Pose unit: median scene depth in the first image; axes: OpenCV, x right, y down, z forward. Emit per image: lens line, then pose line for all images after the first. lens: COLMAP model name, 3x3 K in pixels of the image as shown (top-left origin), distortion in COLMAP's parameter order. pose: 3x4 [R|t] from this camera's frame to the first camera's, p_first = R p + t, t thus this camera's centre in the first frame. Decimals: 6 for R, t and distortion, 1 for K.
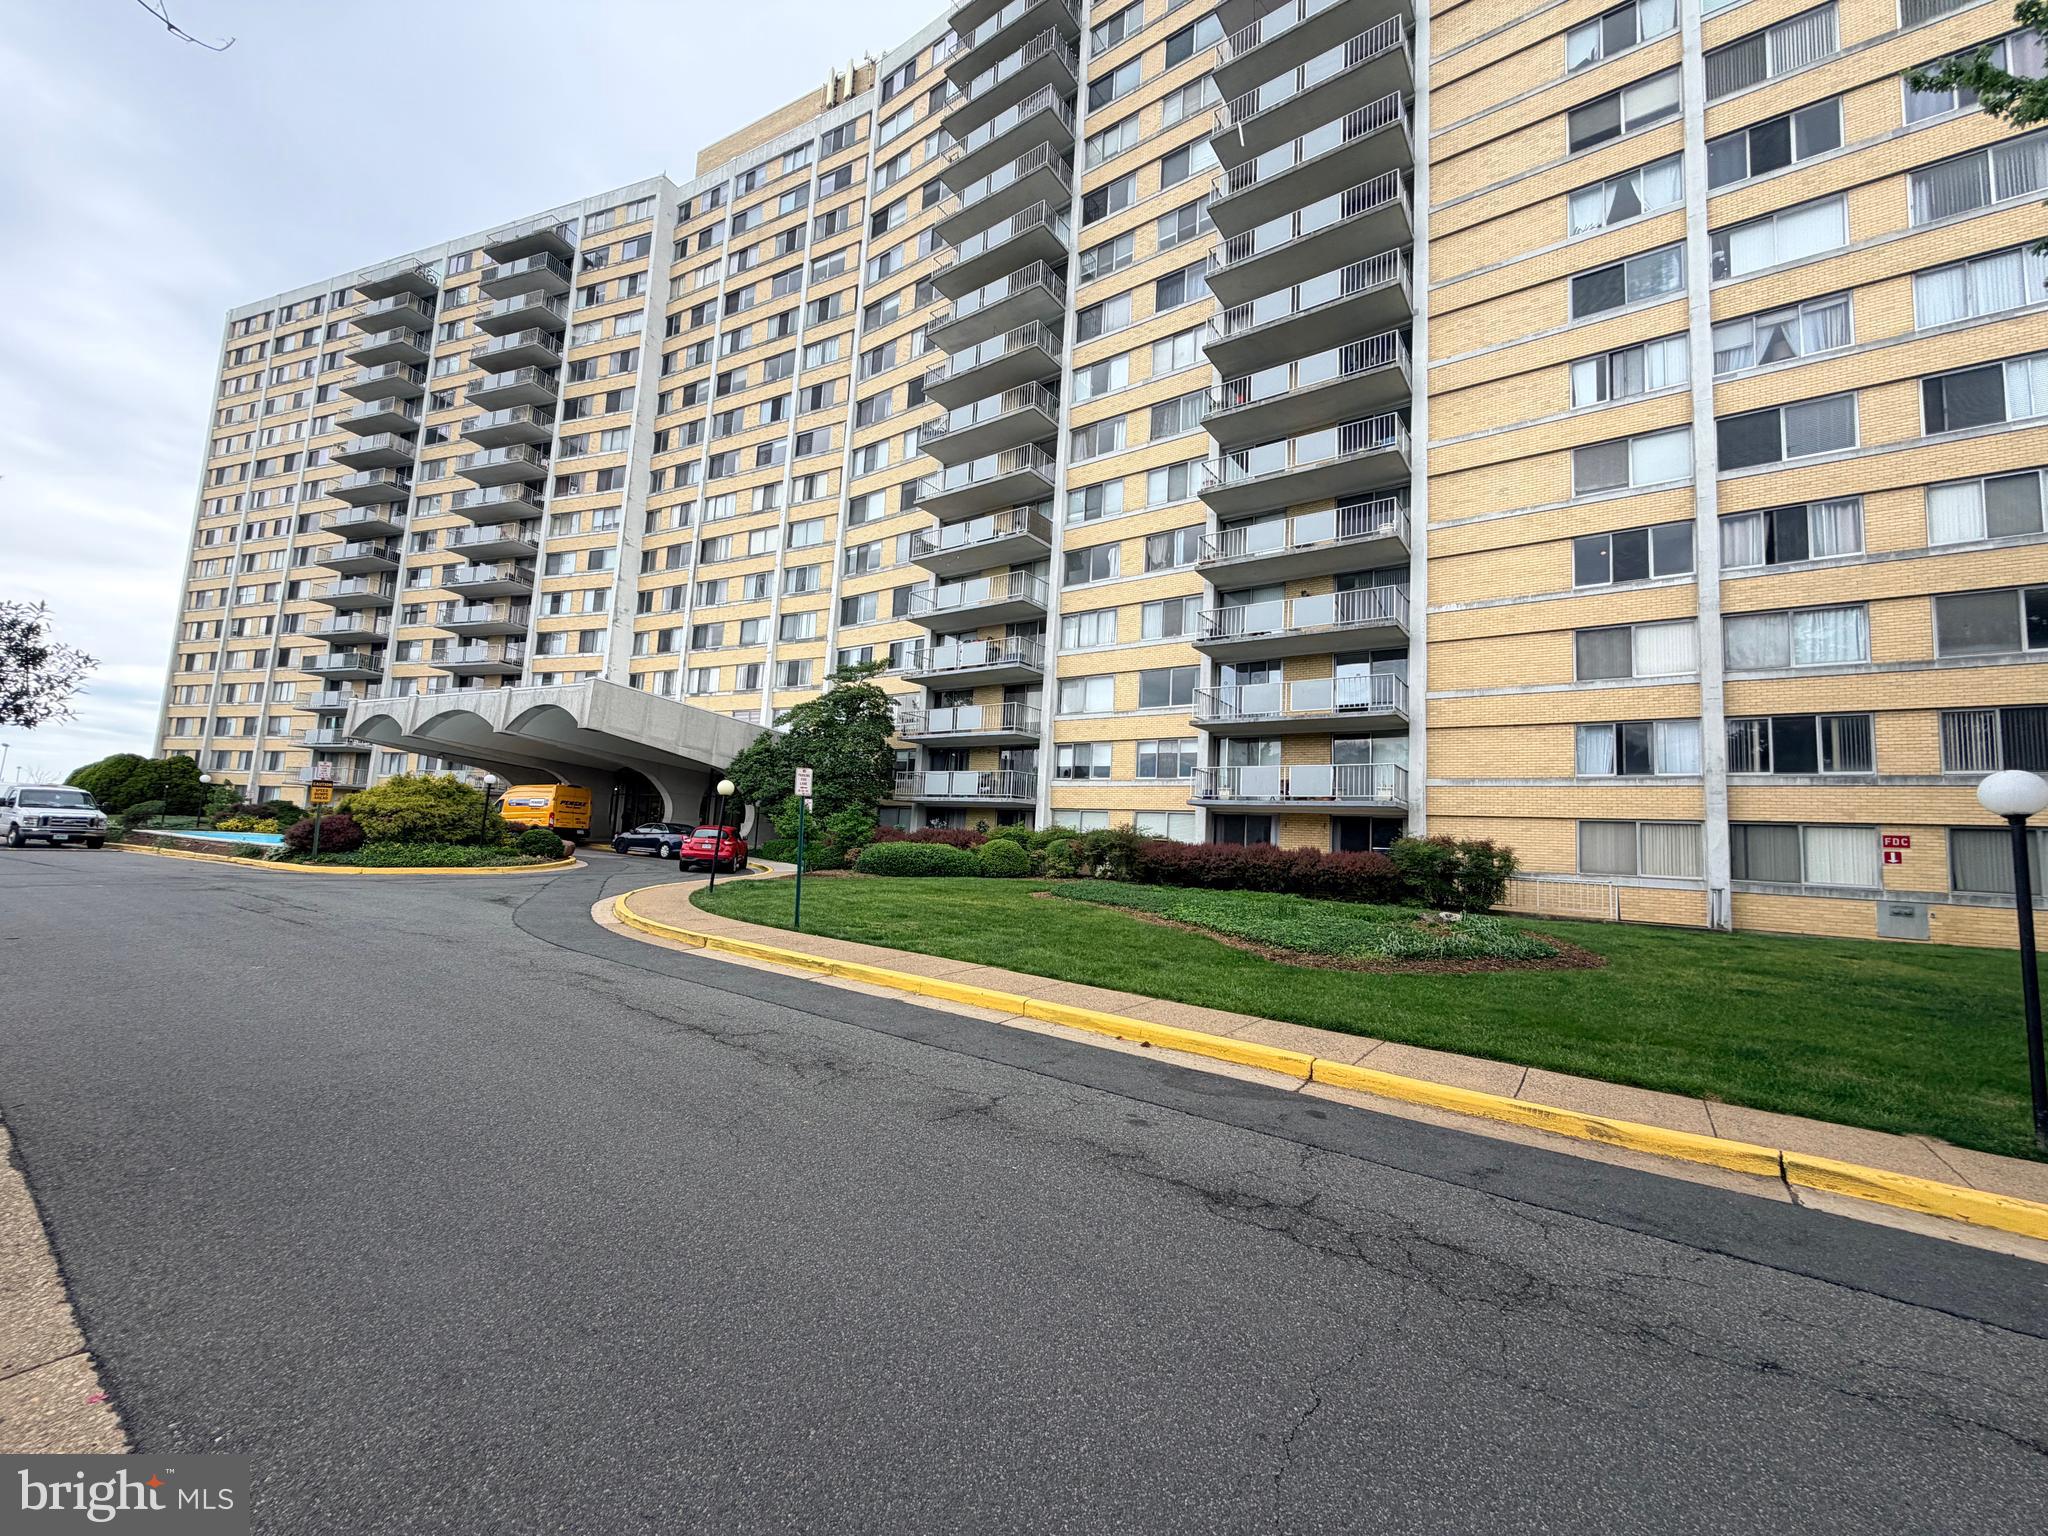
lens RADIAL K [[816.9, 0, 1022.9], [0, 816.9, 767.6], [0, 0, 1]] dist [-0.000840, 0.000154]
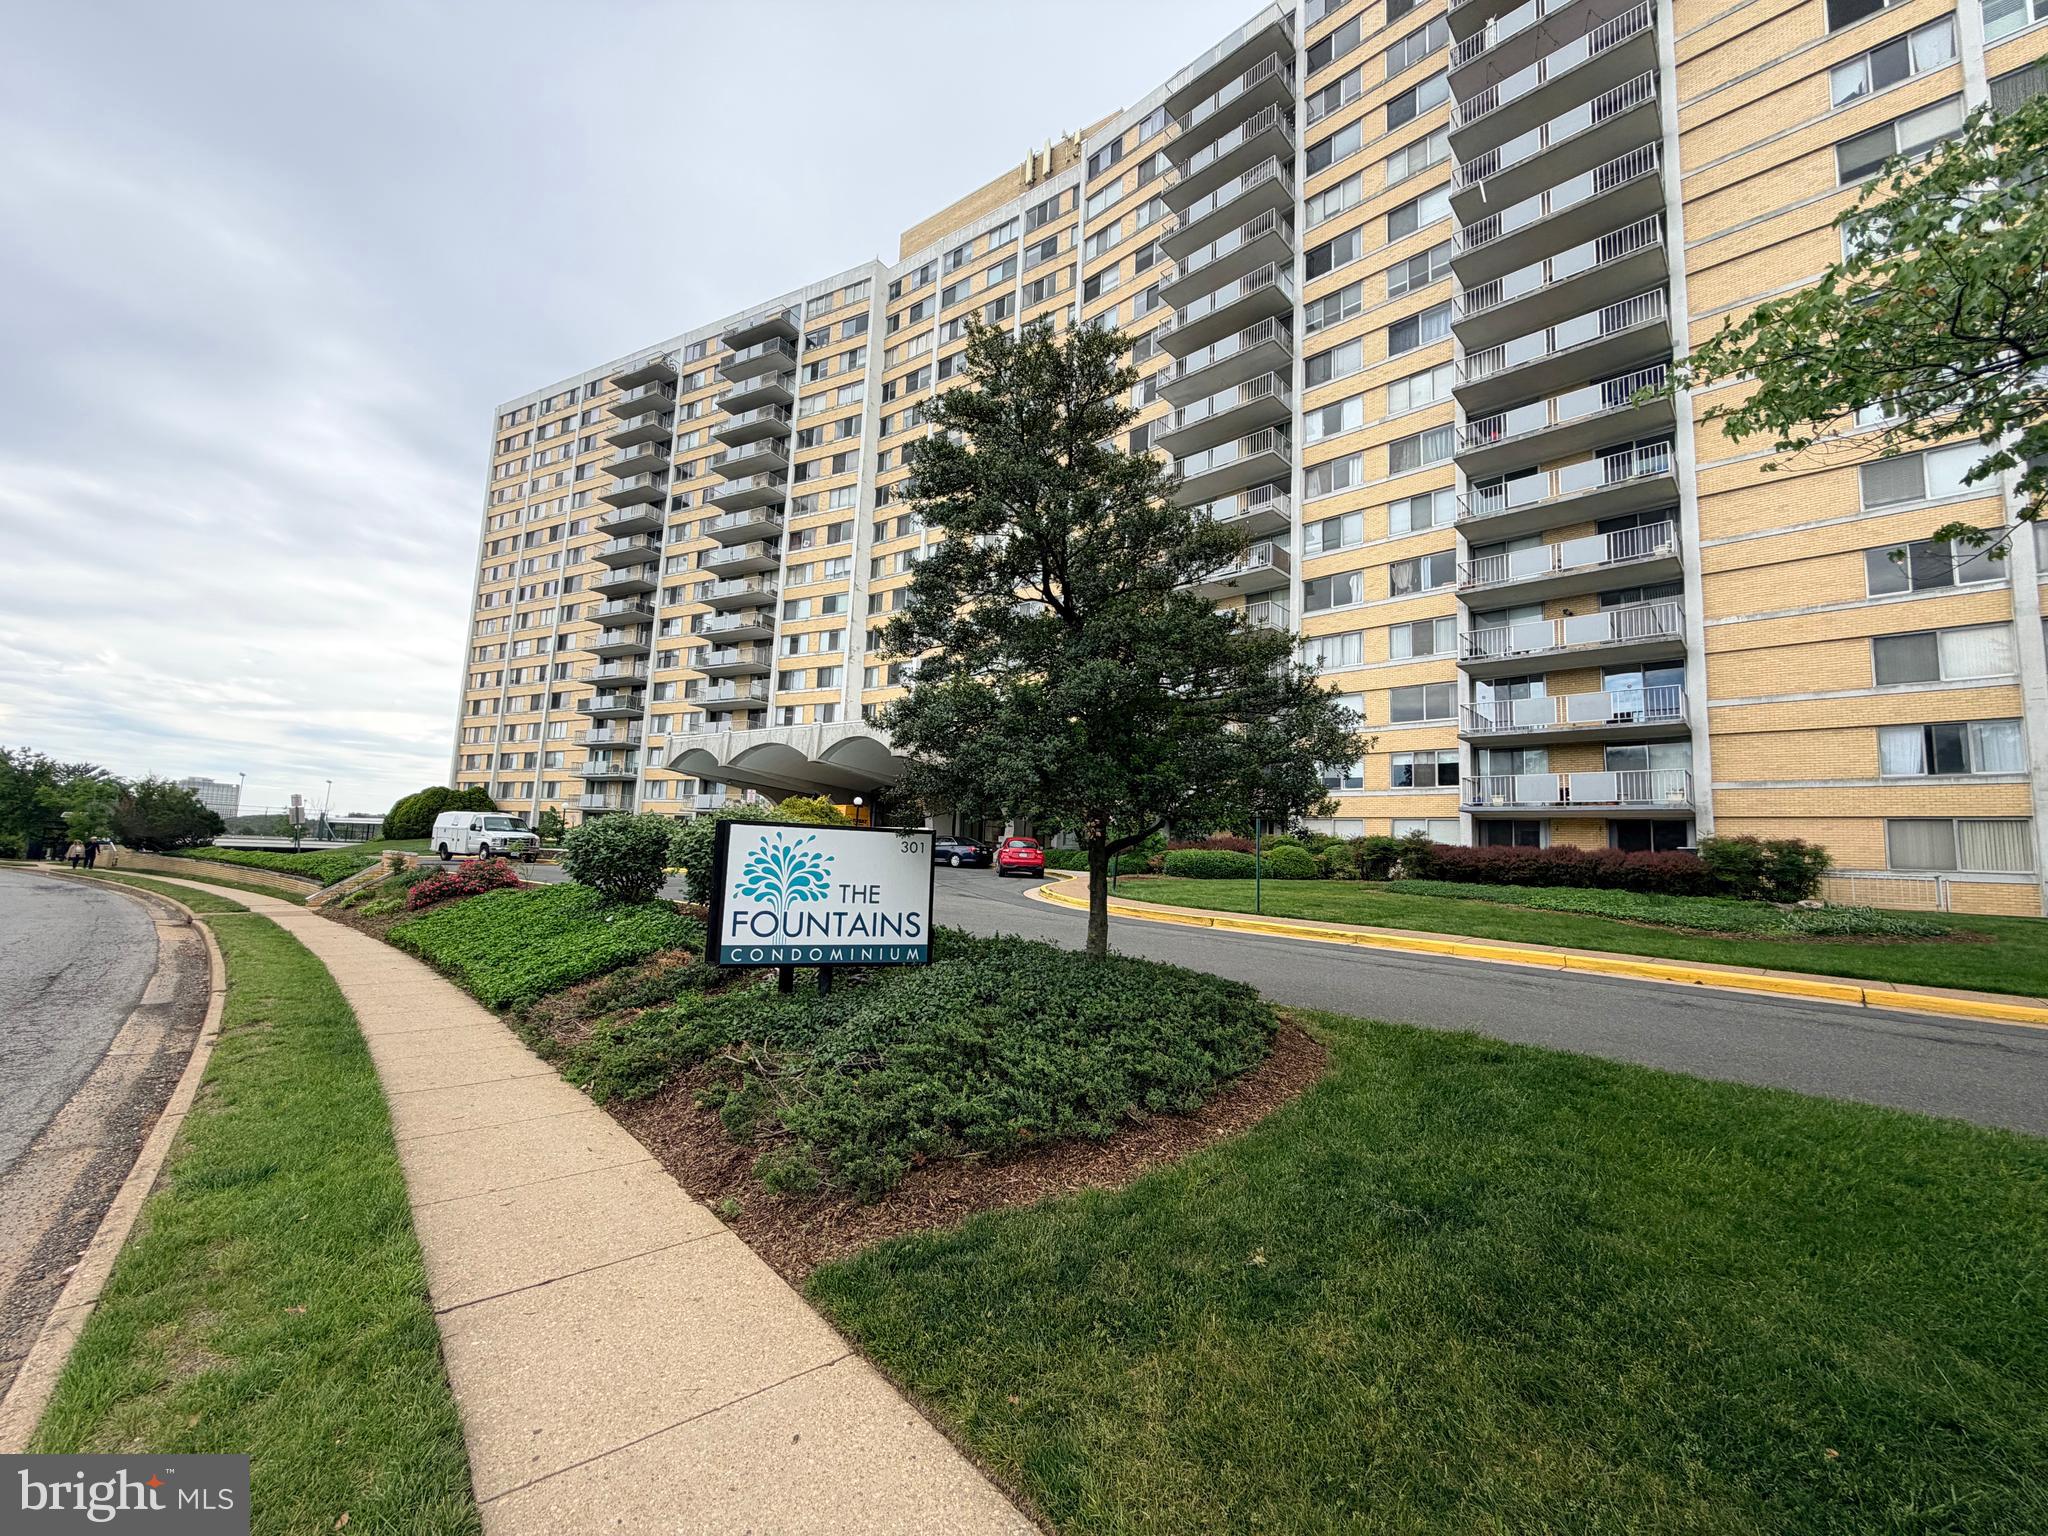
lens RADIAL K [[816.9, 0, 1023.7], [0, 816.9, 766.3], [0, 0, 1]] dist [-0.000840, 0.000154]
pose [[0.990816, -0.026765, -0.132538, -0.181081], [0.024545, 0.999530, -0.018355, -0.007093], [0.132967, 0.014933, 0.991008, -0.121796]]
